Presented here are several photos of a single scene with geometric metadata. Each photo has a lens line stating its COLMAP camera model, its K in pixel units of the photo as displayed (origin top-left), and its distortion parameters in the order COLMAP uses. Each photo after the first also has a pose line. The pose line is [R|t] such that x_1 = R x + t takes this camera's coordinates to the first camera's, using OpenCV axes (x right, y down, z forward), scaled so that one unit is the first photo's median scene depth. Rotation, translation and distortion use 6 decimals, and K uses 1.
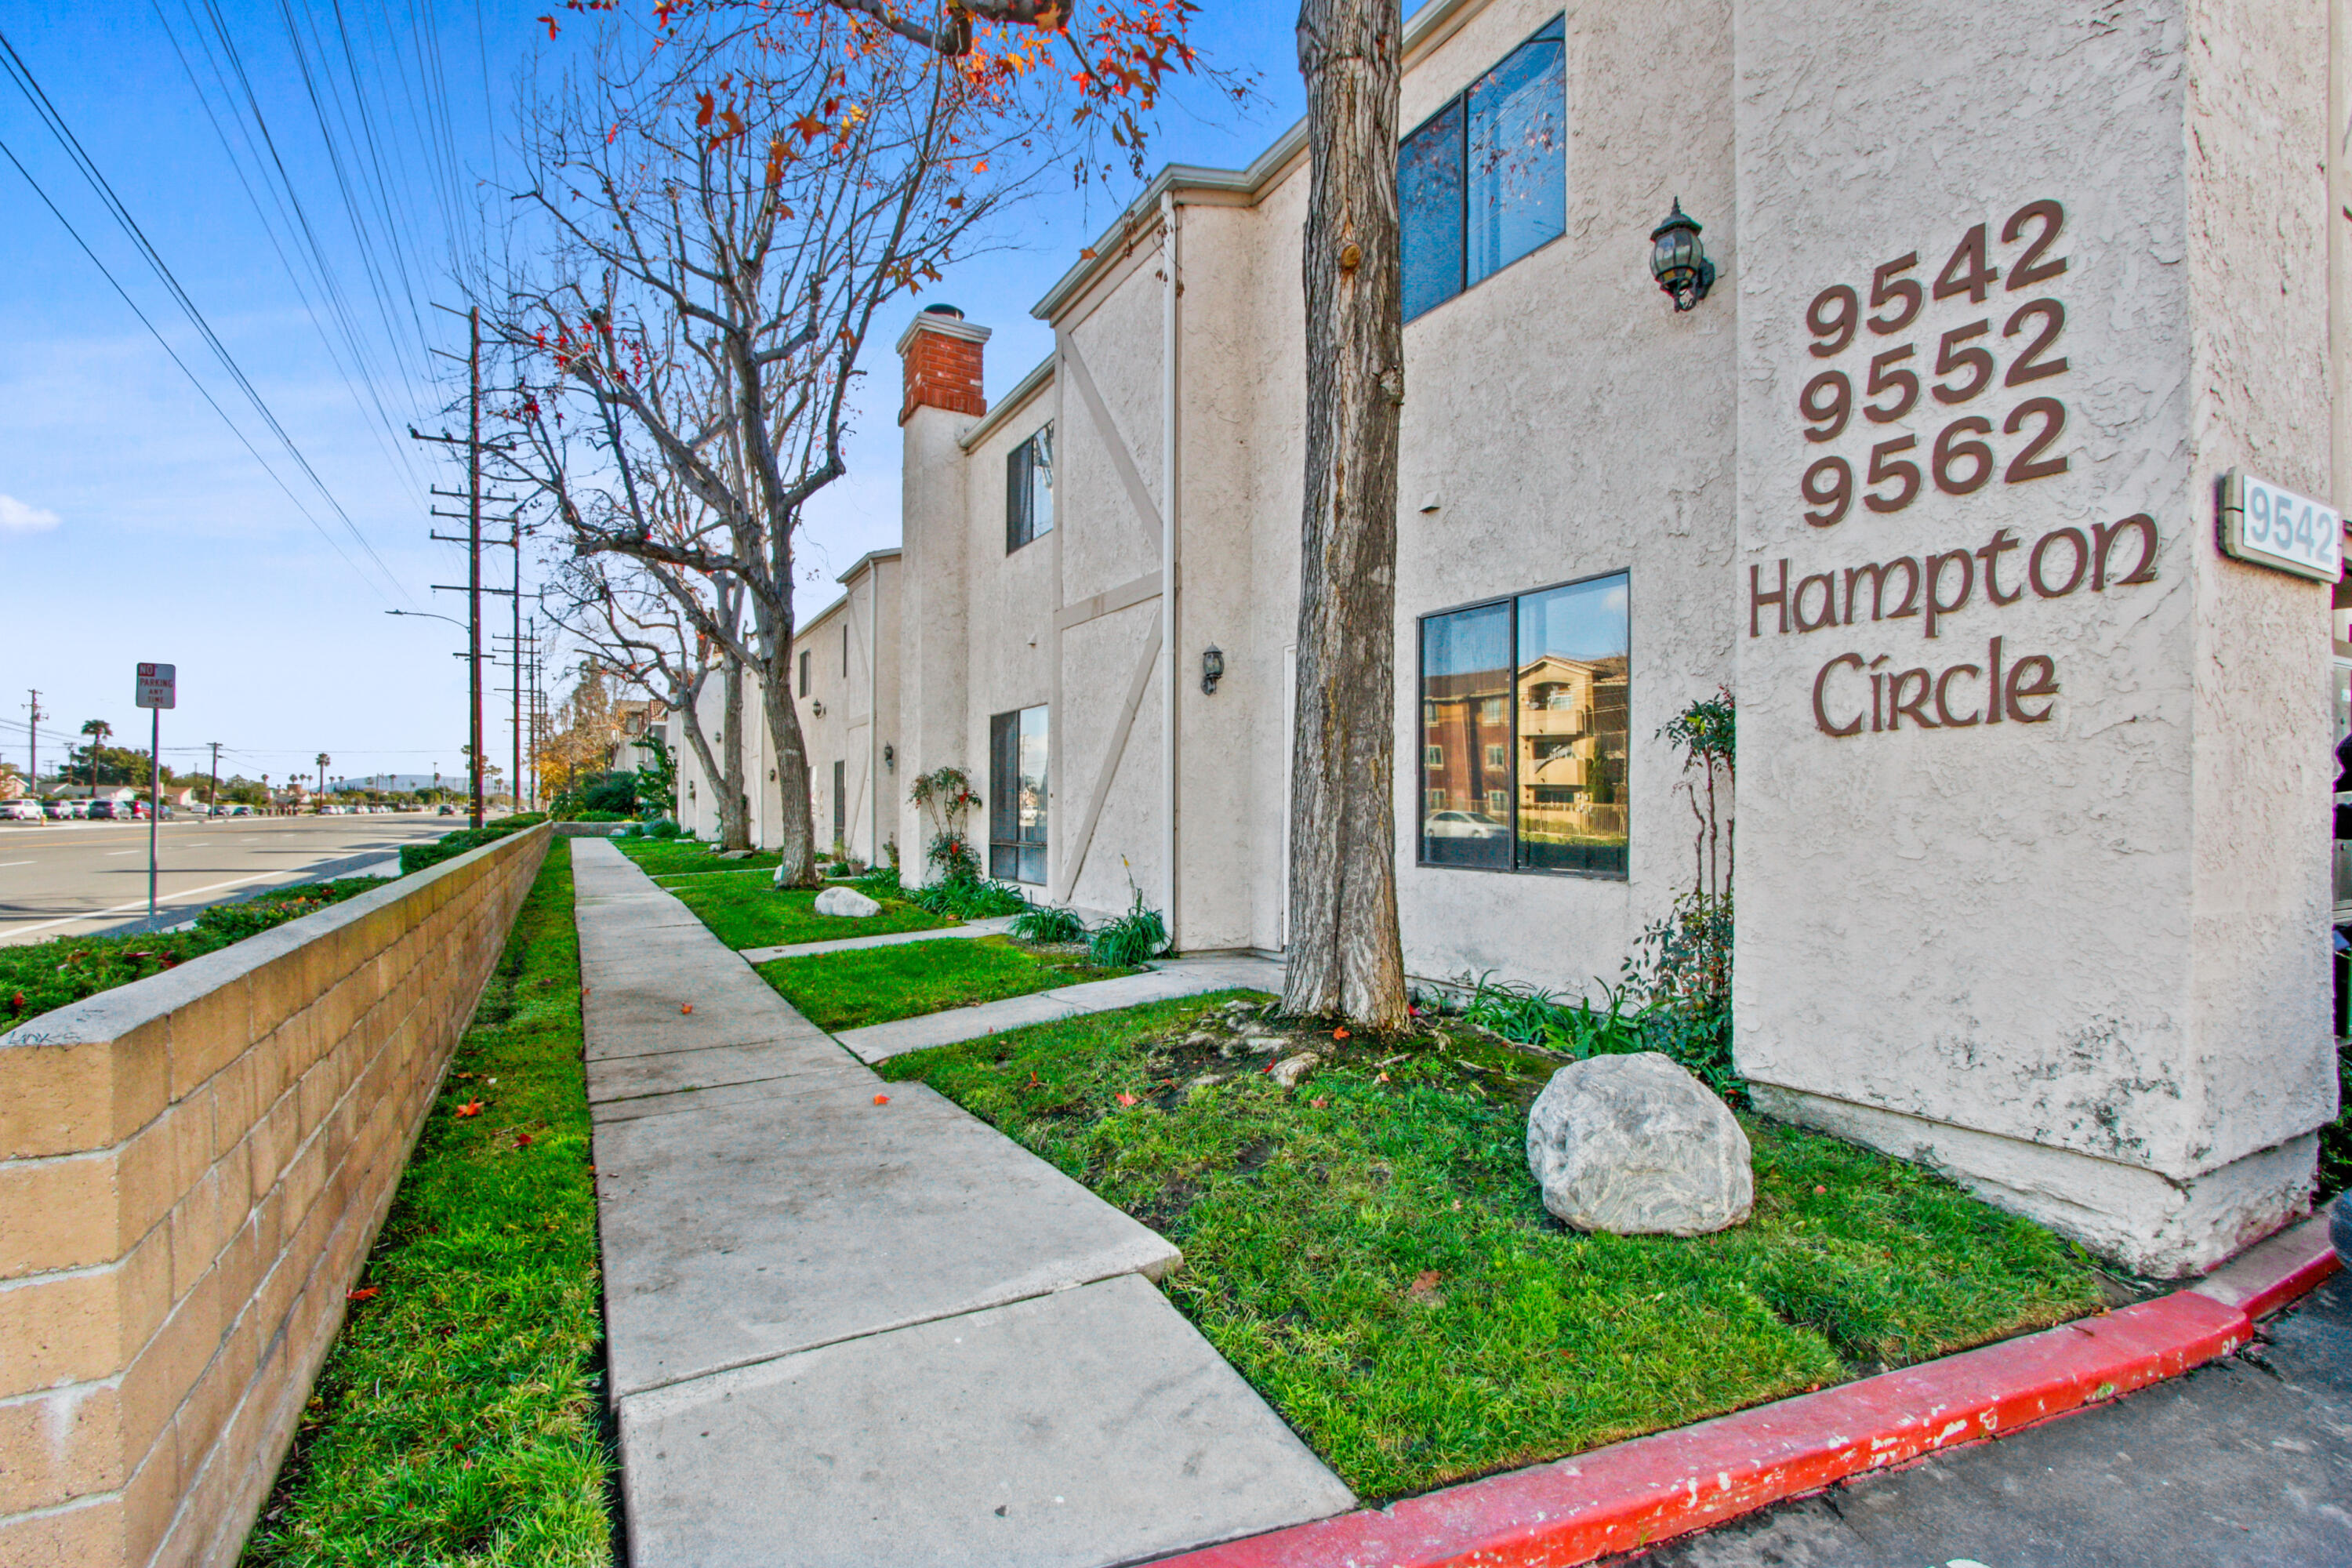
lens RADIAL K [[1078.4, 0, 1177.6], [0, 1078.4, 790.4], [0, 0, 1]] dist [-0.015551, 0.001866]
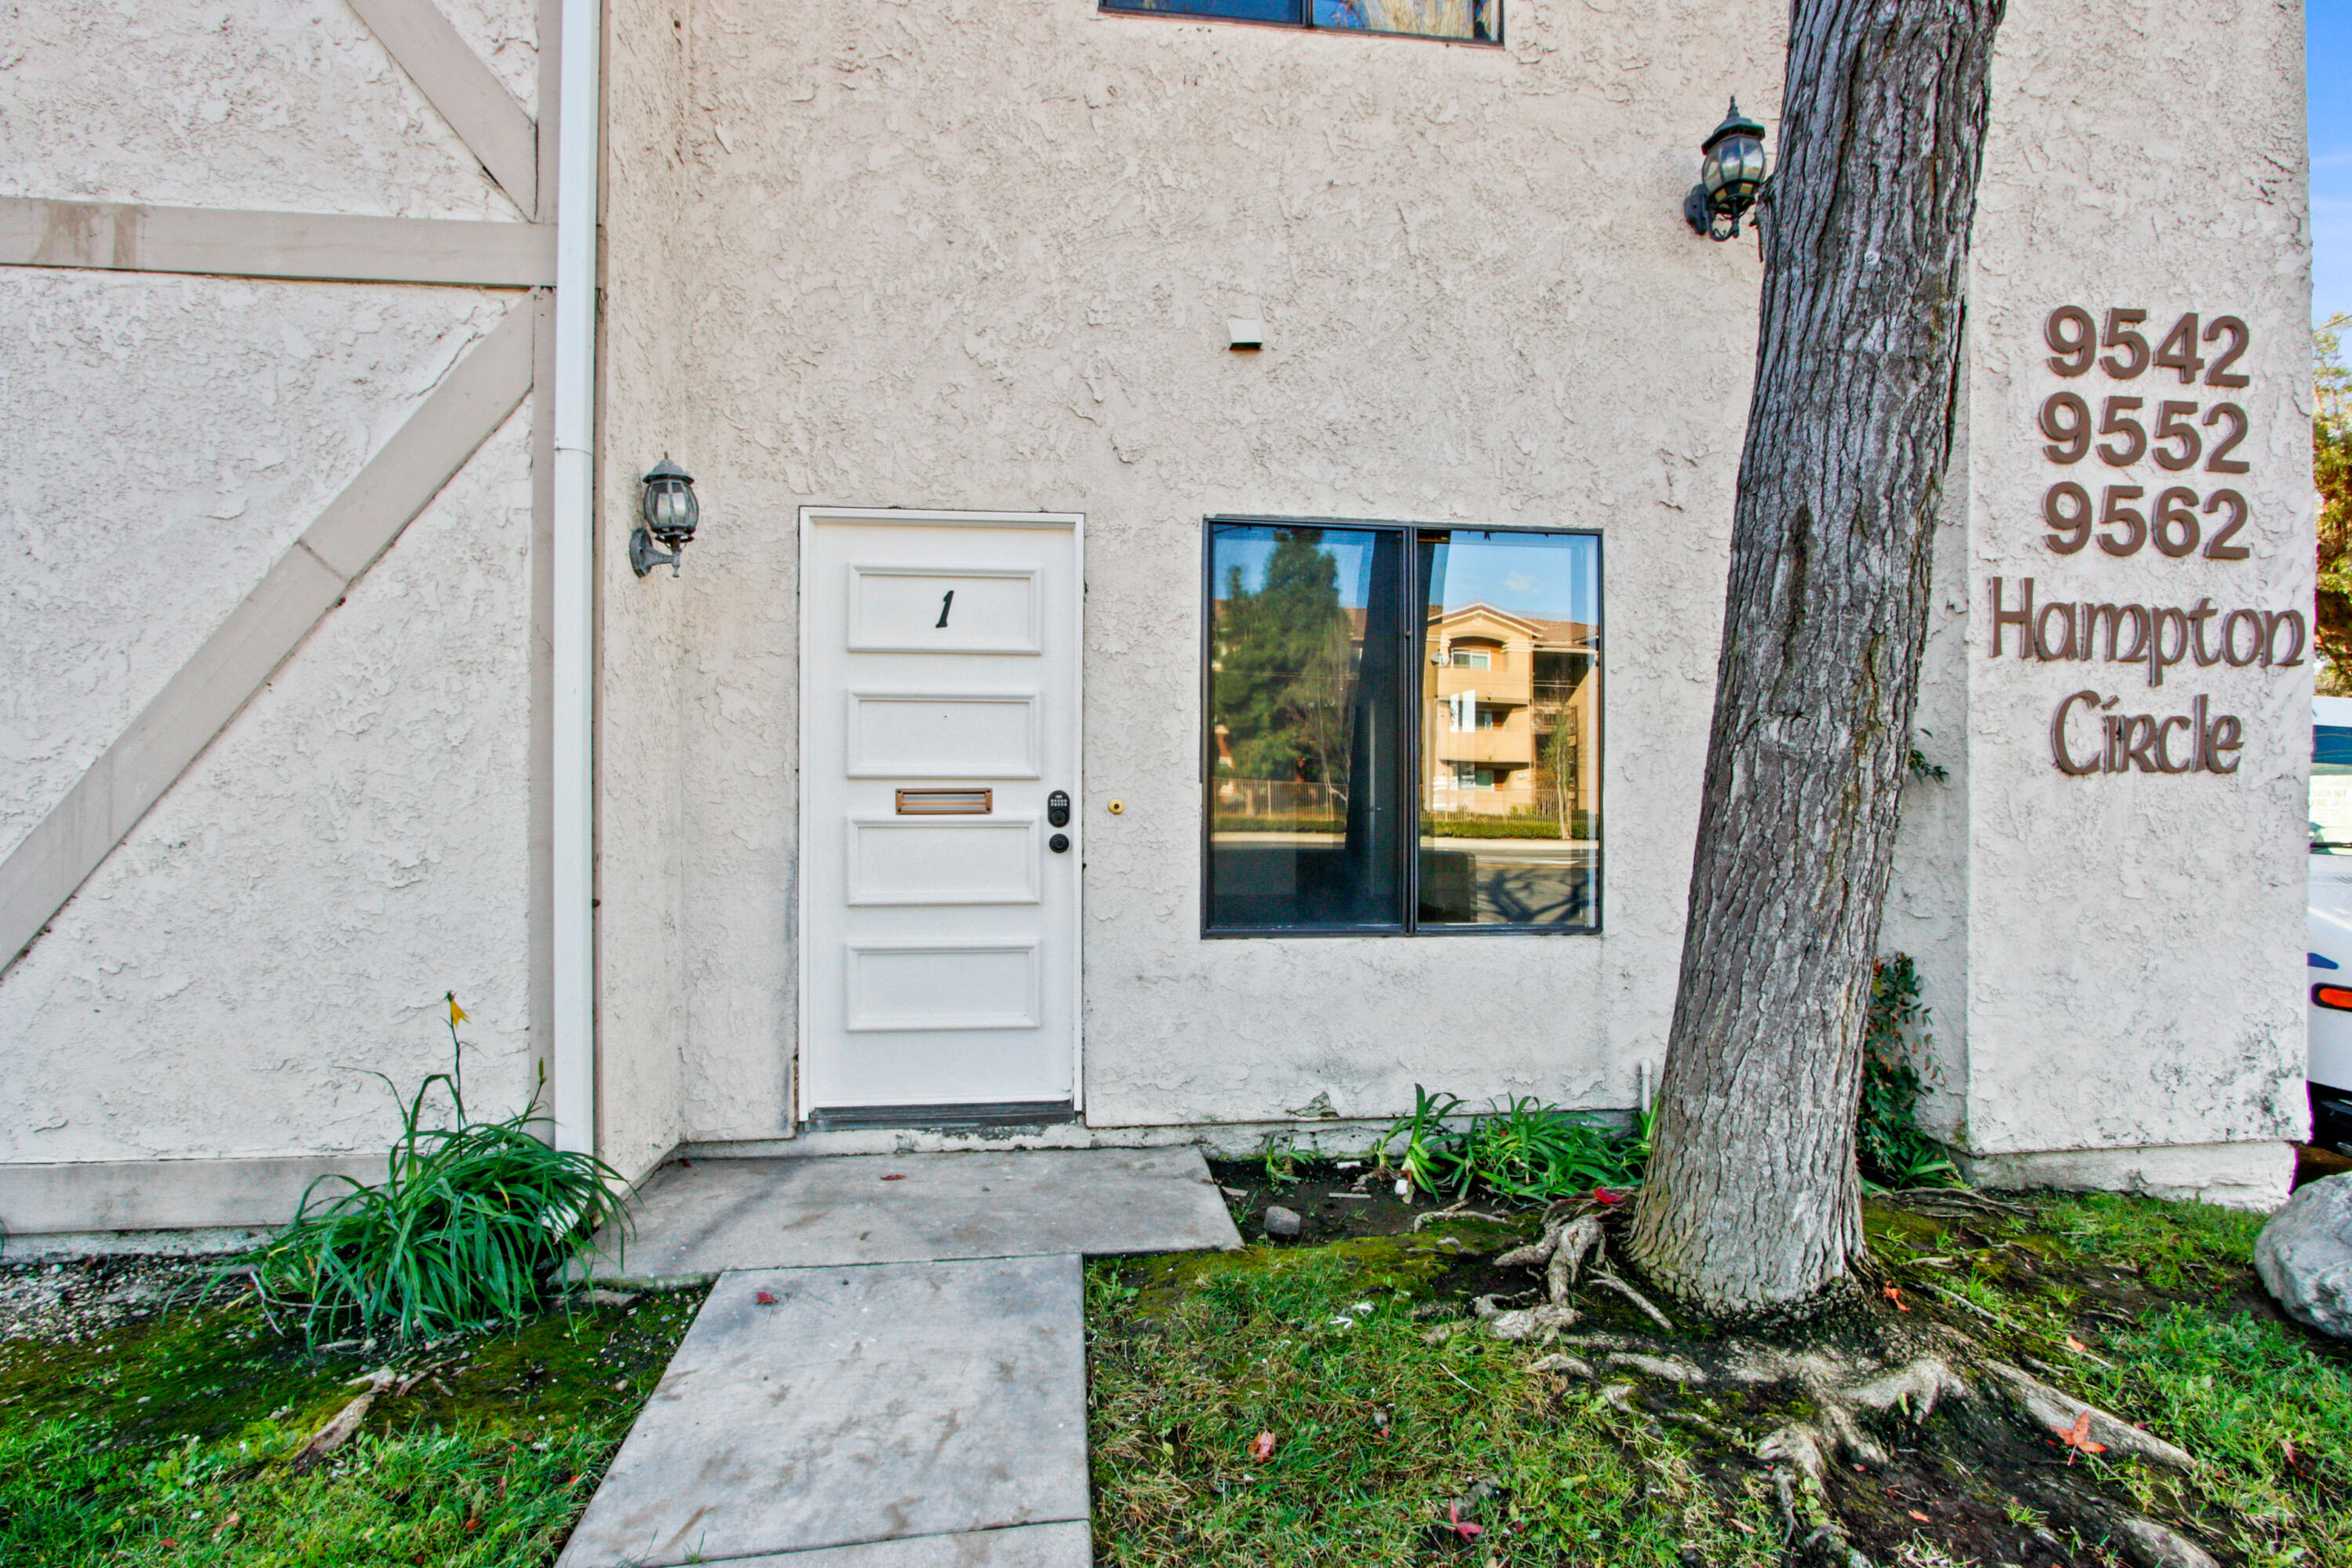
lens RADIAL K [[1082.1, 0, 1178.4], [0, 1082.1, 779.7], [0, 0, 1]] dist [-0.020811, 0.004769]
pose [[0.386598, 0.005394, 0.922232, -0.577556], [-0.021386, 0.999766, 0.003118, -0.031583], [-0.922000, -0.020928, 0.386623, 1.358196]]
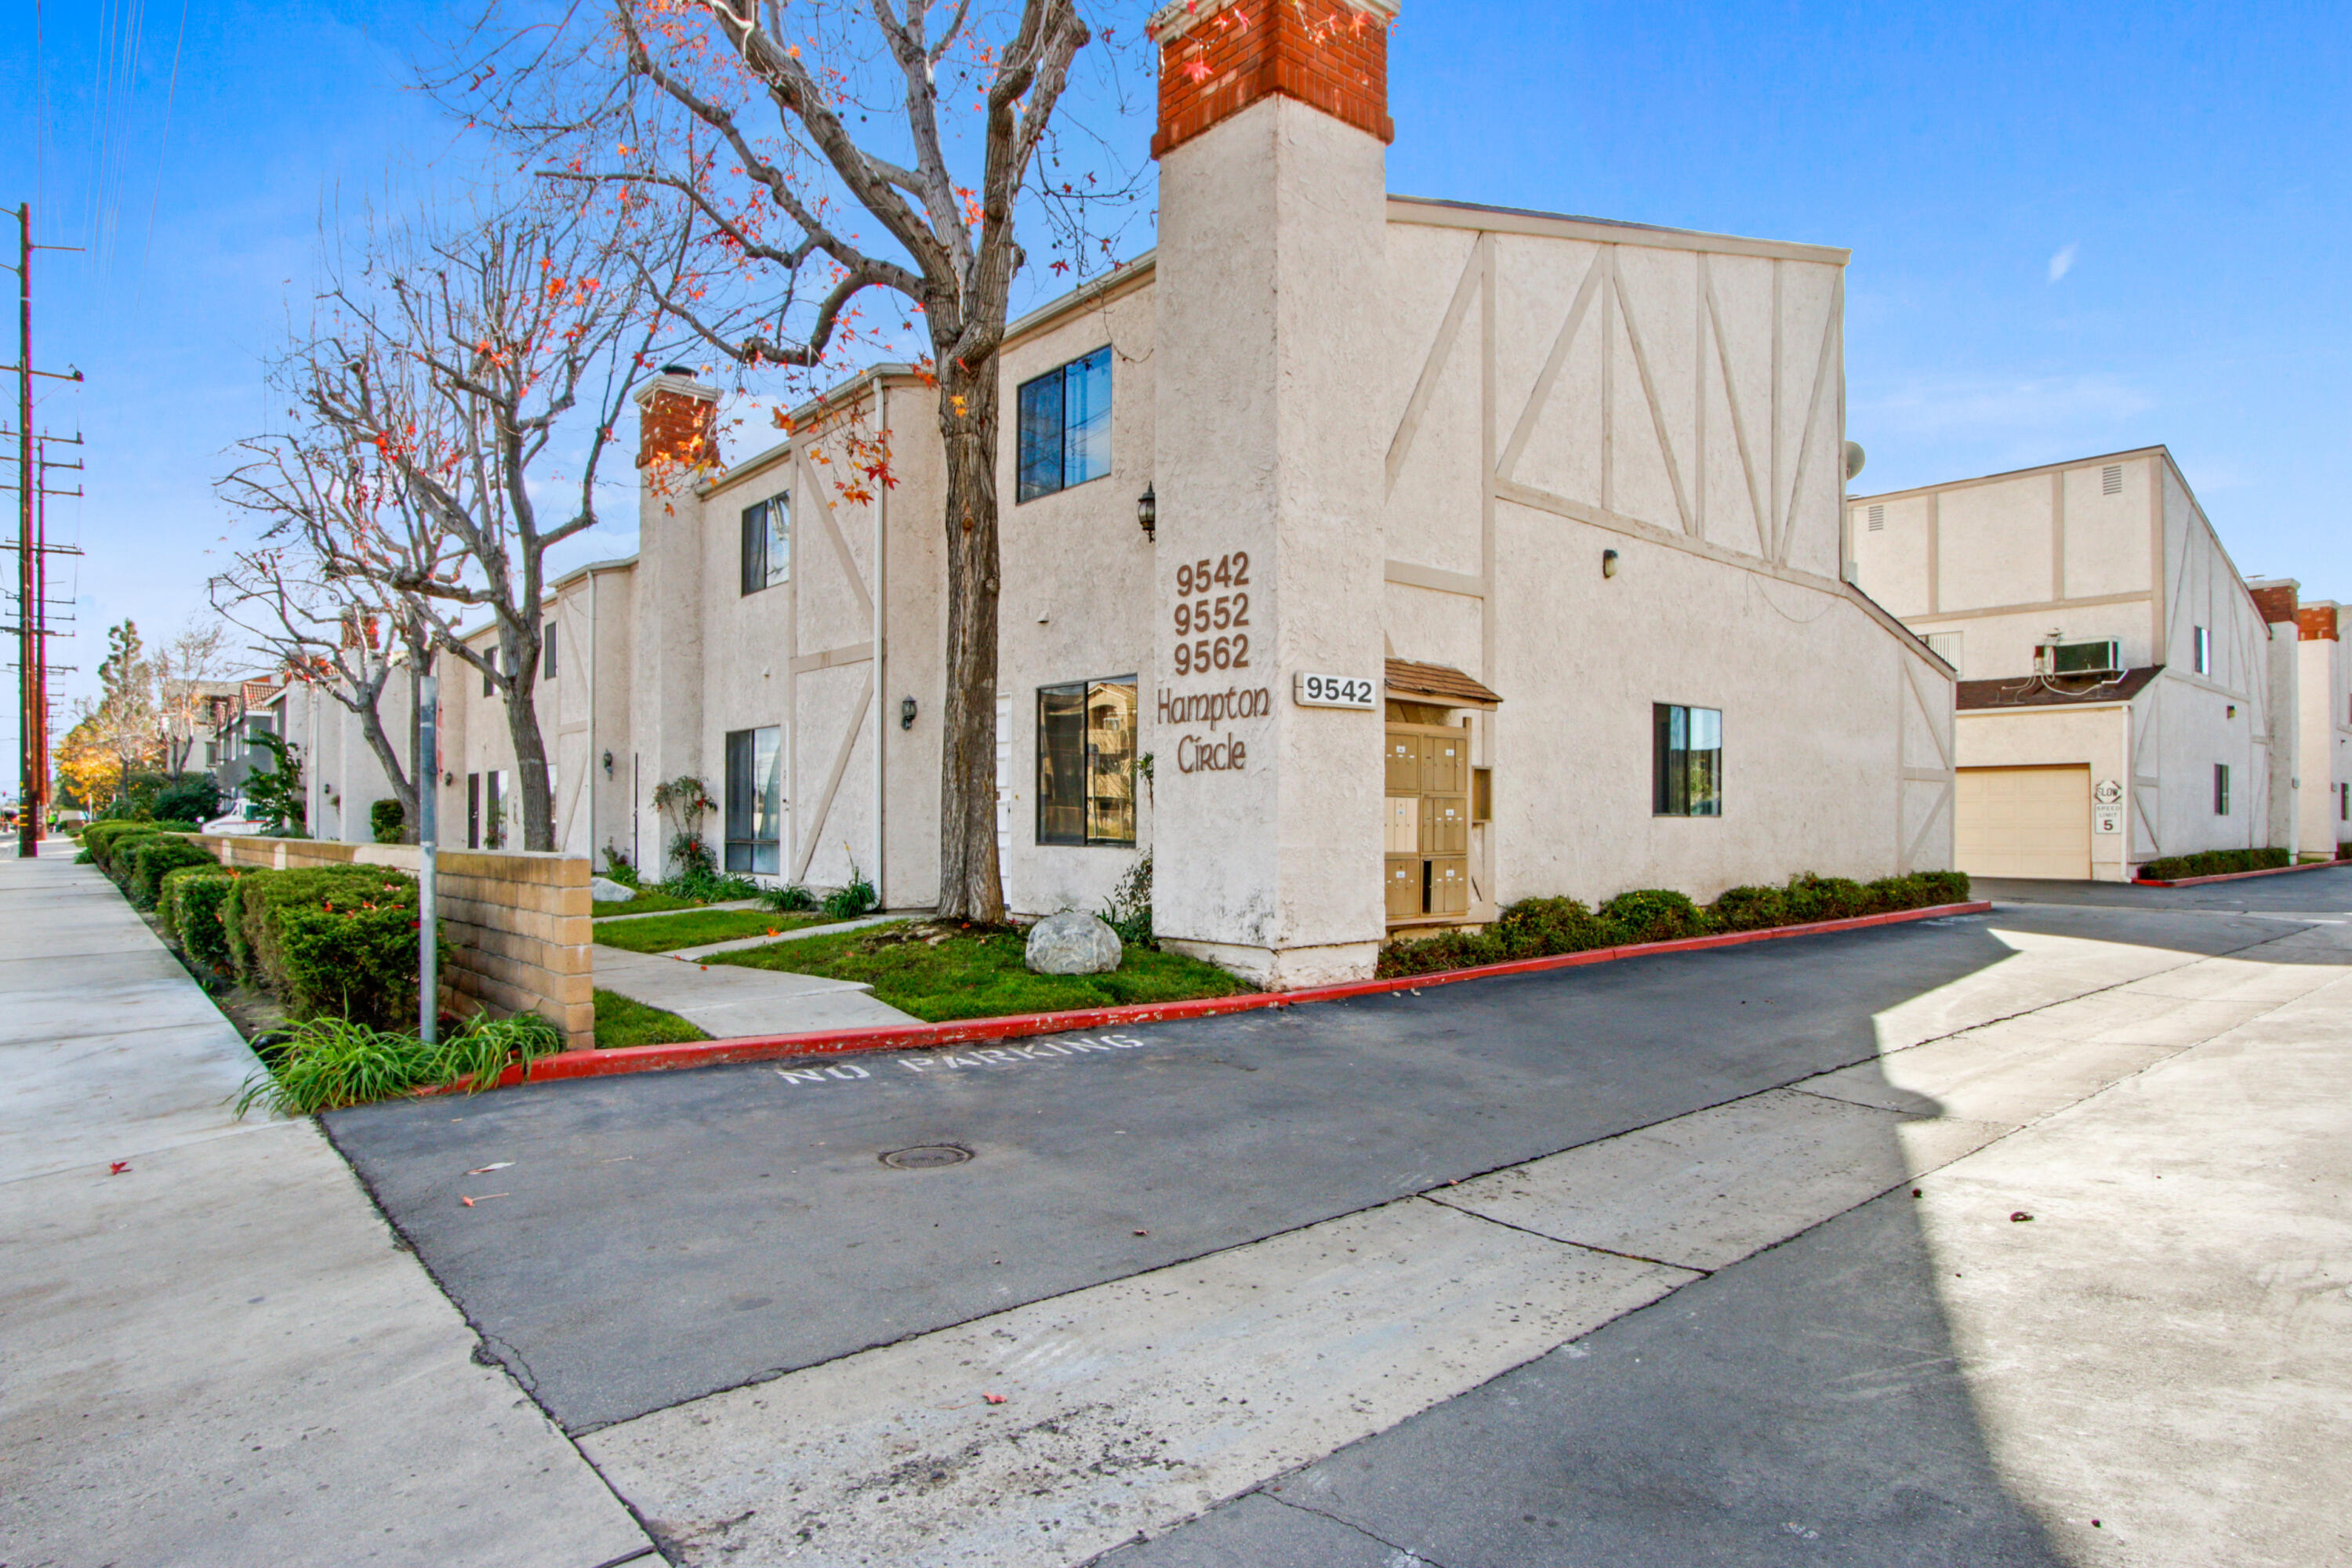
lens RADIAL K [[1257.1, 0, 1166.7], [0, 1257.1, 792.6], [0, 0, 1]] dist [-0.032569, 0.000343]
pose [[0.978891, -0.000149, 0.204381, 0.055295], [0.000588, 0.999998, -0.002090, -0.004226], [-0.204380, 0.002166, 0.978889, -1.479862]]
